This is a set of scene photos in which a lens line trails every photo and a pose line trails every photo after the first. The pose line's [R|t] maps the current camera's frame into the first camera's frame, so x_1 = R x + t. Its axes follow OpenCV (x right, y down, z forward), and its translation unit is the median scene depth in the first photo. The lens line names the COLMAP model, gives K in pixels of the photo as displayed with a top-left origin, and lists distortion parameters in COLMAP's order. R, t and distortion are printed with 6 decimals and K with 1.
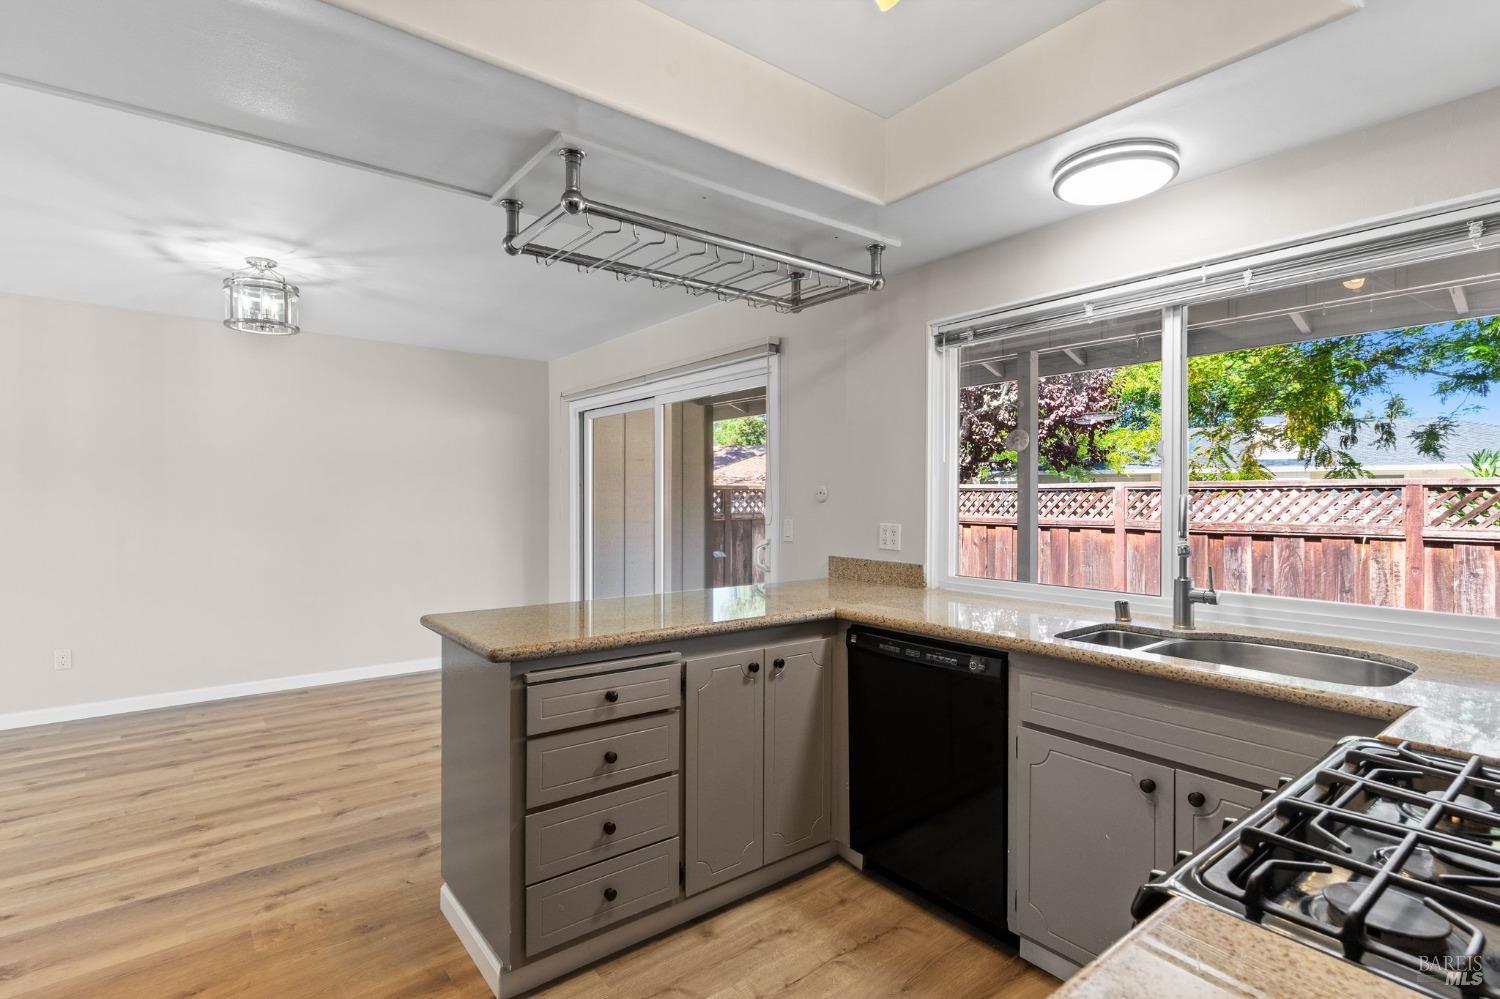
lens RADIAL K [[716.4, 0, 755.7], [0, 716.4, 506.0], [0, 0, 1]] dist [-0.000148, -0.000534]
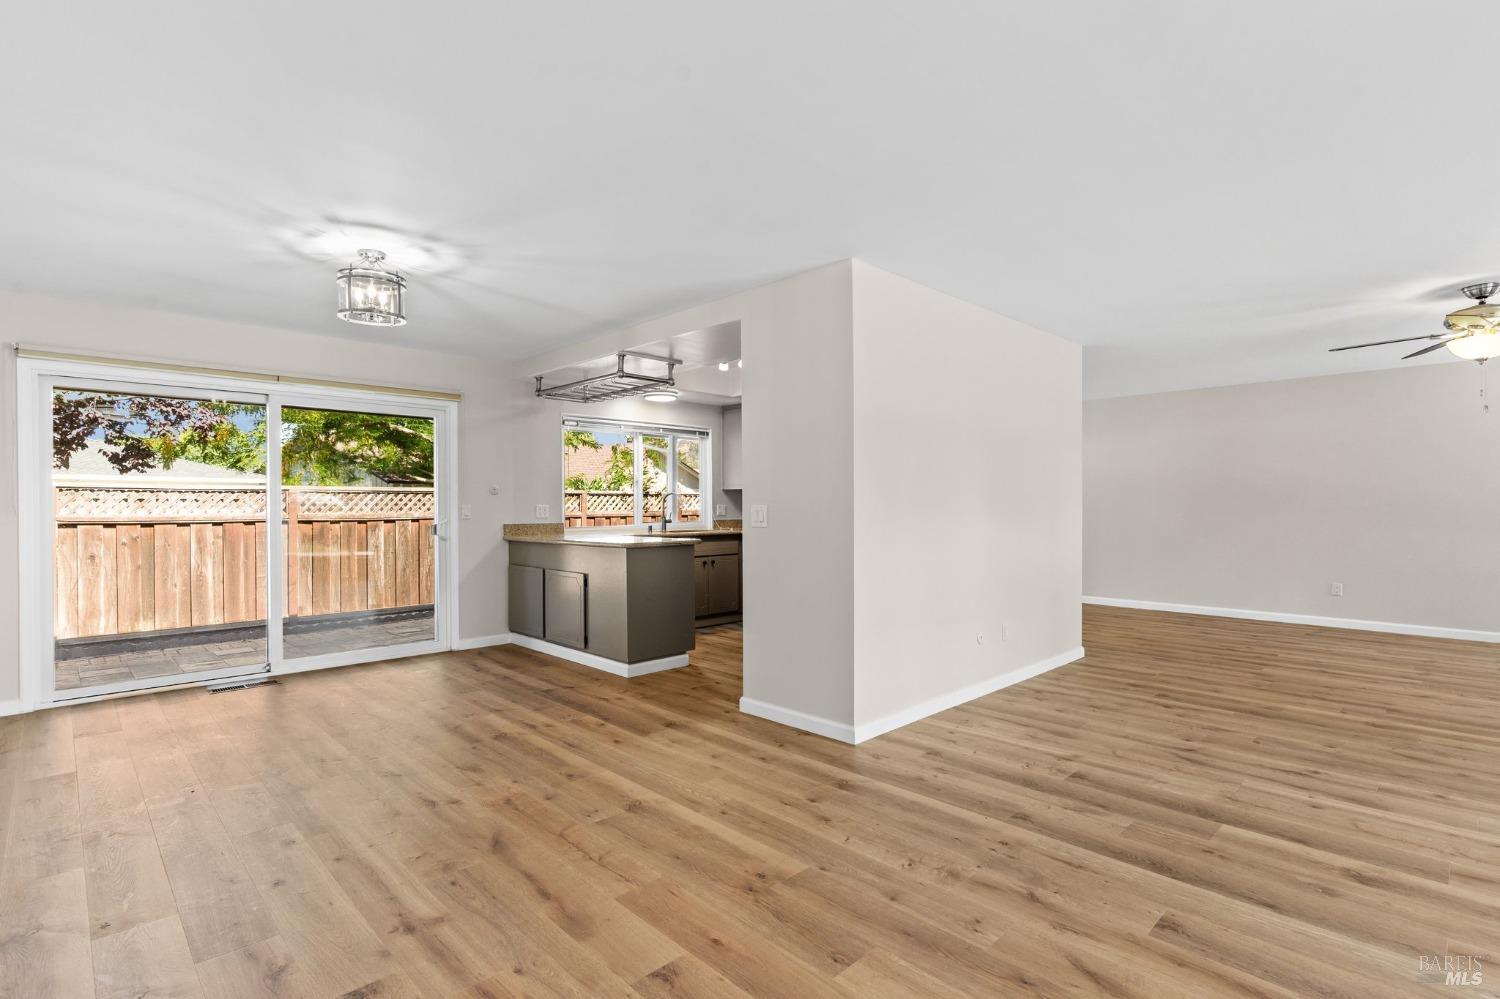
lens RADIAL K [[716.4, 0, 755.7], [0, 716.4, 506.0], [0, 0, 1]] dist [-0.000148, -0.000534]
pose [[-0.098722, -0.001126, 0.995114, -1.927896], [0.017063, 0.999850, 0.002824, 0.033208], [-0.994969, 0.017258, -0.098688, 0.602744]]
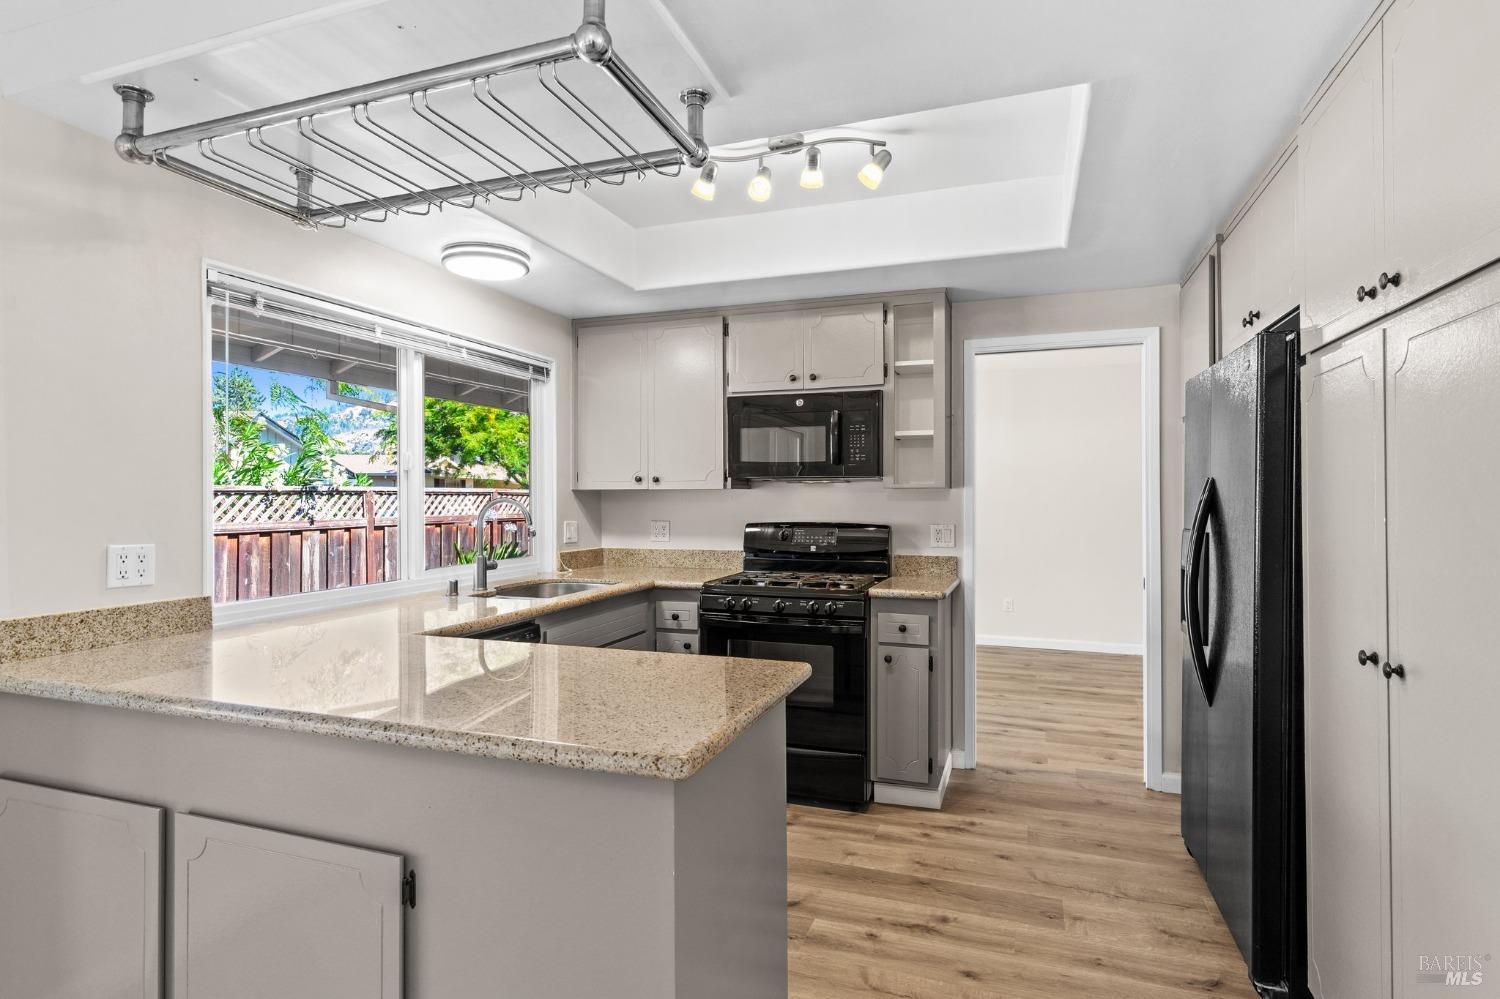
lens RADIAL K [[763.0, 0, 751.9], [0, 763.0, 494.2], [0, 0, 1]] dist [0.003228, 0.000175]
pose [[-0.524315, 0.003418, 0.851518, -0.673716], [0.015324, 0.999868, 0.005422, -0.014885], [-0.851387, 0.015892, -0.524298, 0.898585]]
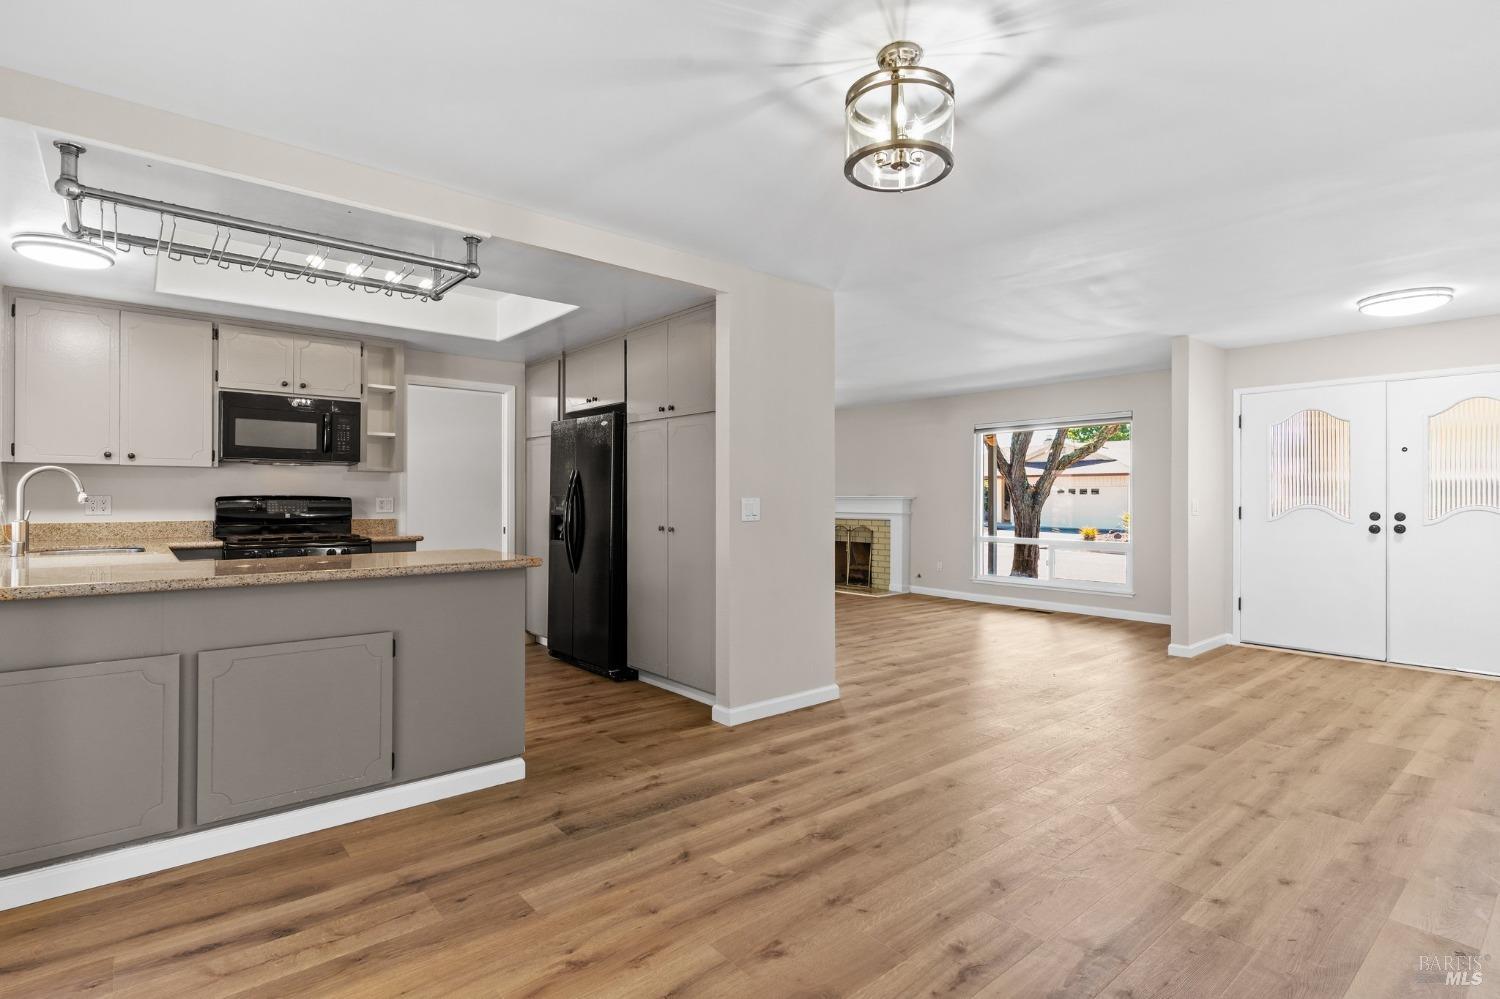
lens RADIAL K [[737.7, 0, 749.7], [0, 737.7, 492.1], [0, 0, 1]] dist [0.000548, 0.000646]
pose [[-0.999662, -0.004631, -0.025576, -0.601270], [-0.004843, 0.999954, 0.008221, 0.014264], [0.025536, 0.008342, -0.999639, 1.742070]]
